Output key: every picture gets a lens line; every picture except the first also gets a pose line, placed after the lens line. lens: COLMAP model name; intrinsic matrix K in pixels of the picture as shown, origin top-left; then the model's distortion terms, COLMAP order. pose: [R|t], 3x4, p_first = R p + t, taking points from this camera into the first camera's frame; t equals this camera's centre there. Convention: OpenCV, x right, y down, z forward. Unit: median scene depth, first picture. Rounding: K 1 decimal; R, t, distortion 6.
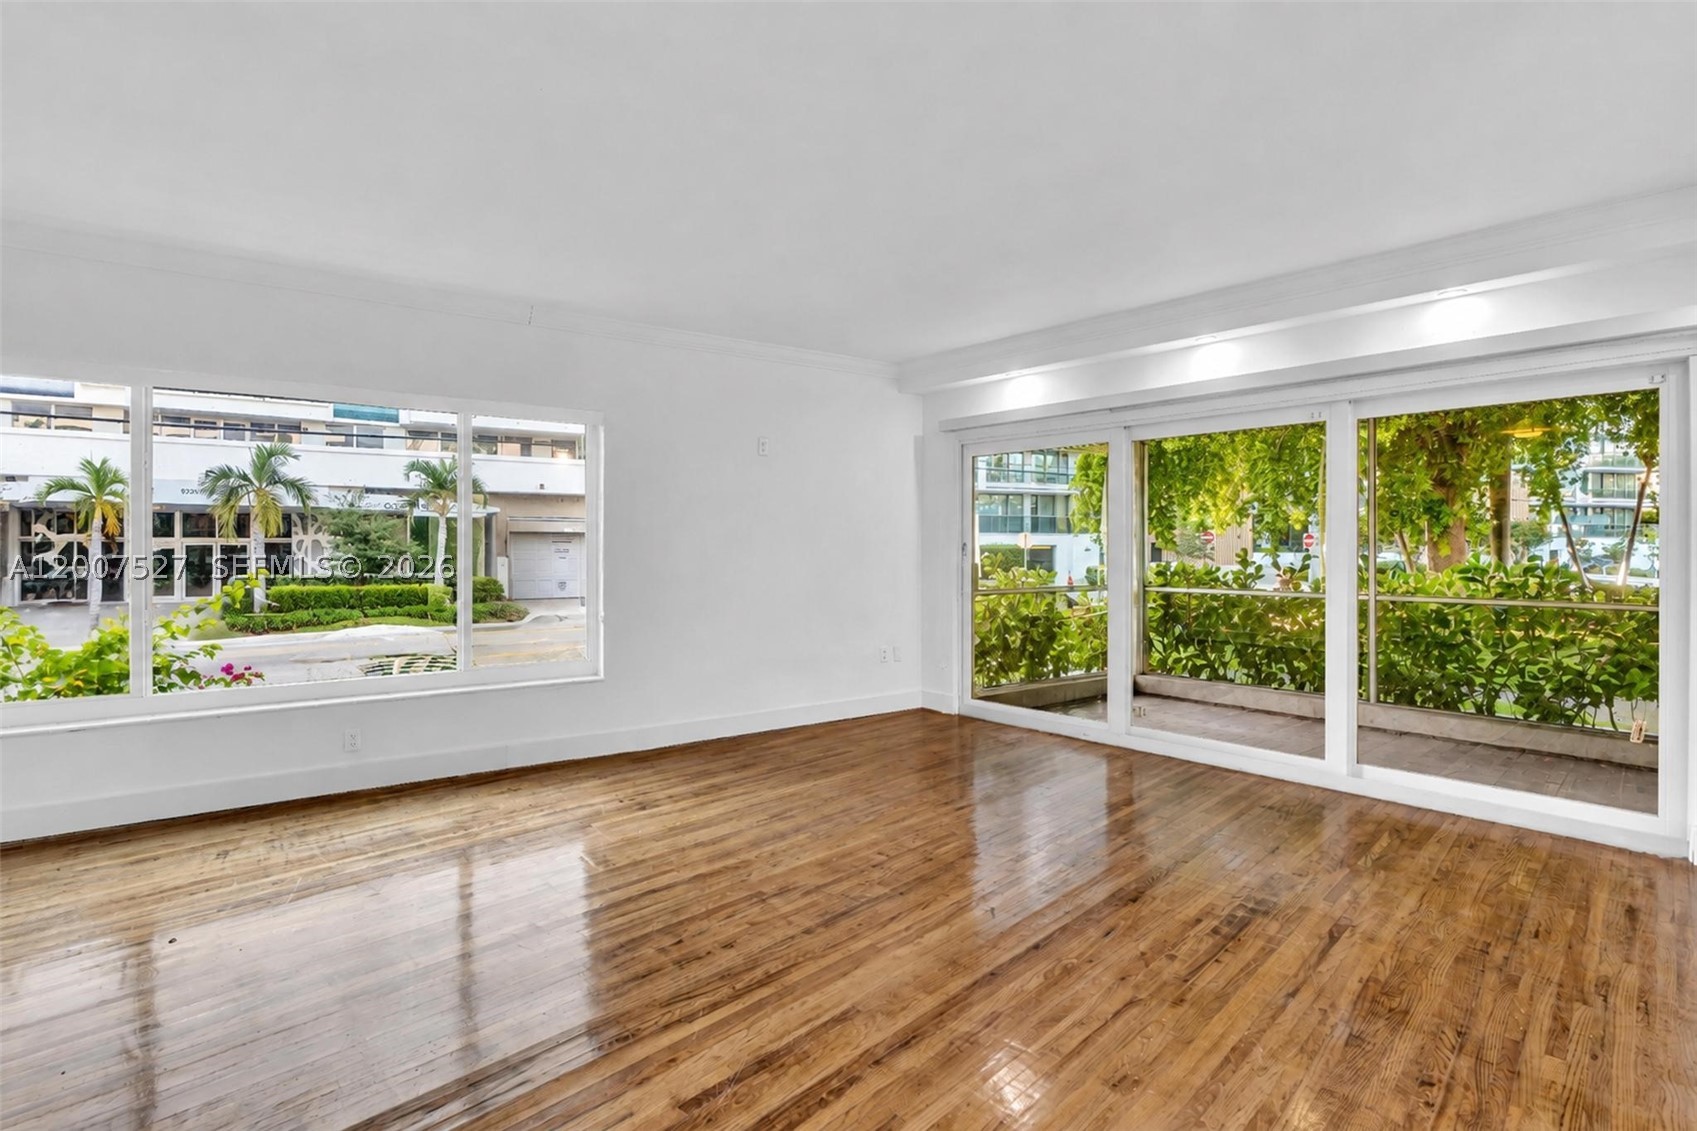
lens RADIAL K [[767.5, 0, 842.4], [0, 767.5, 573.8], [0, 0, 1]] dist [-0.005561, 0.000405]
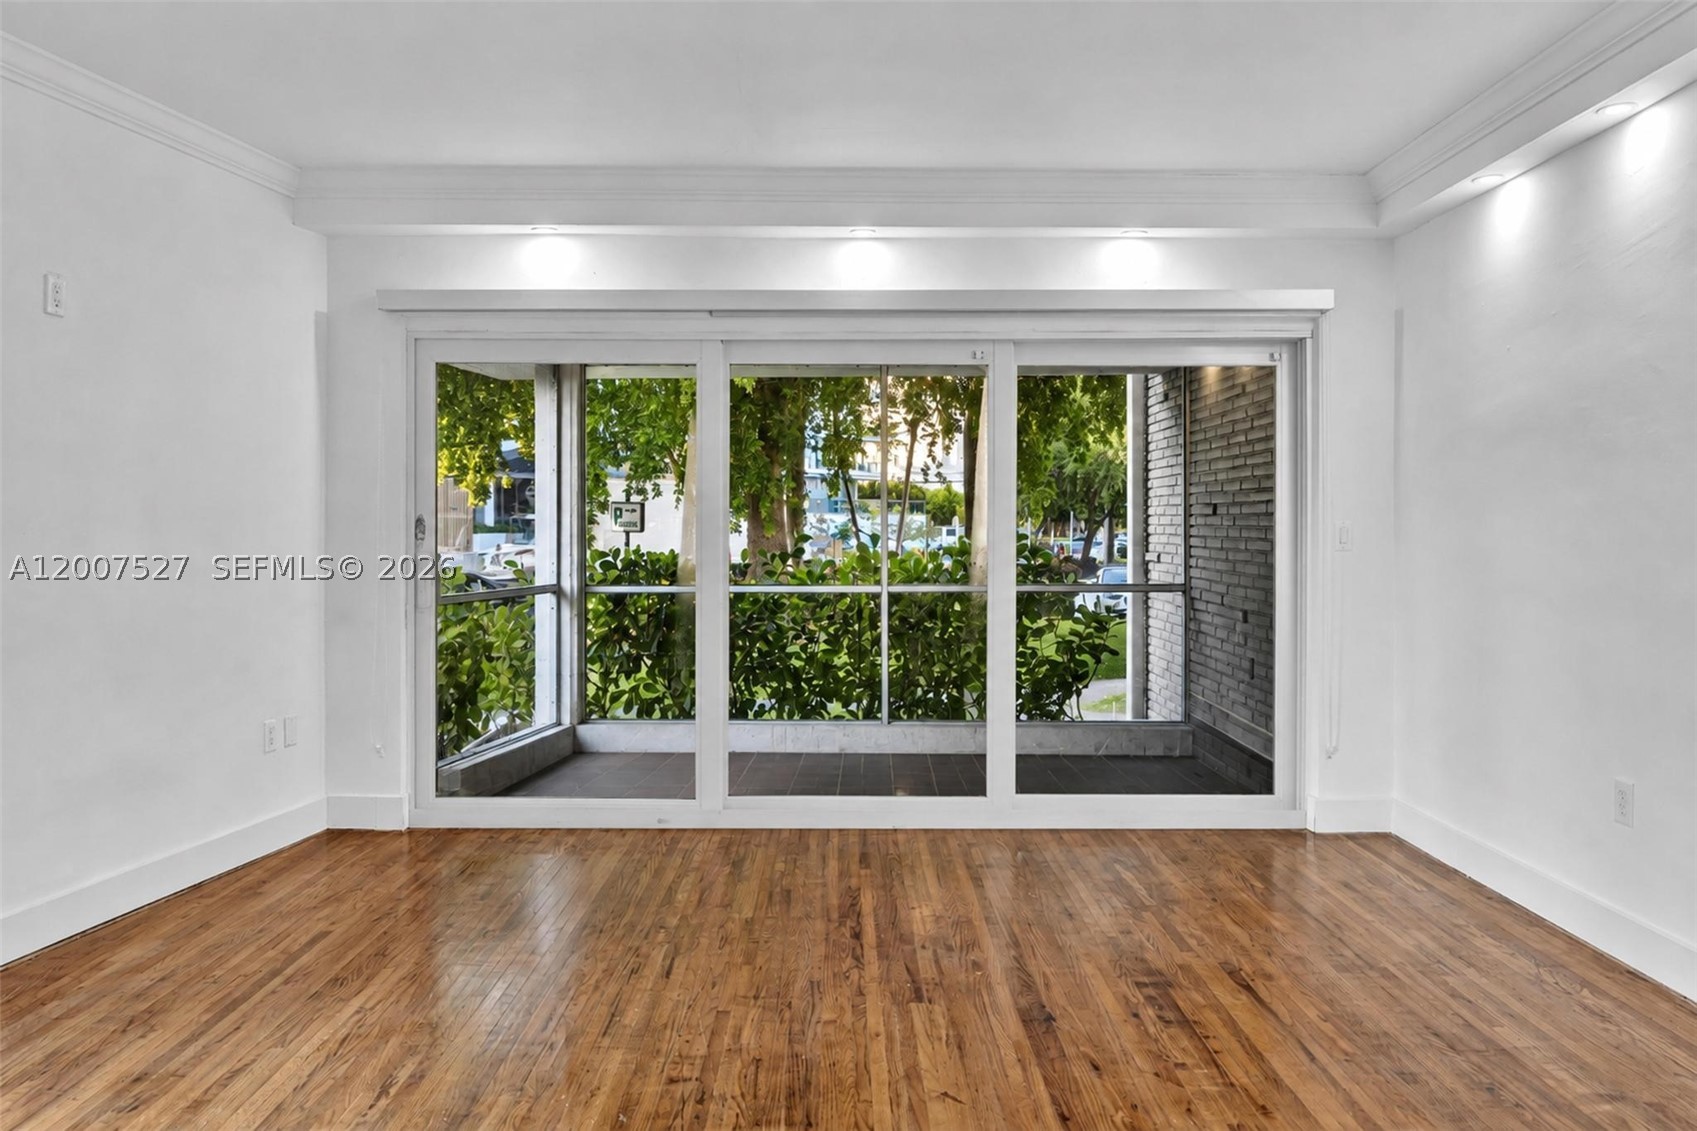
lens RADIAL K [[1243.7, 0, 848.5], [0, 1243.7, 565.5], [0, 0, 1]] dist [-0.005030, -0.001137]
pose [[0.685724, -0.022420, 0.727516, -0.335763], [0.023892, 0.999680, 0.008287, -0.005977], [-0.727469, 0.011699, 0.686041, 0.192001]]
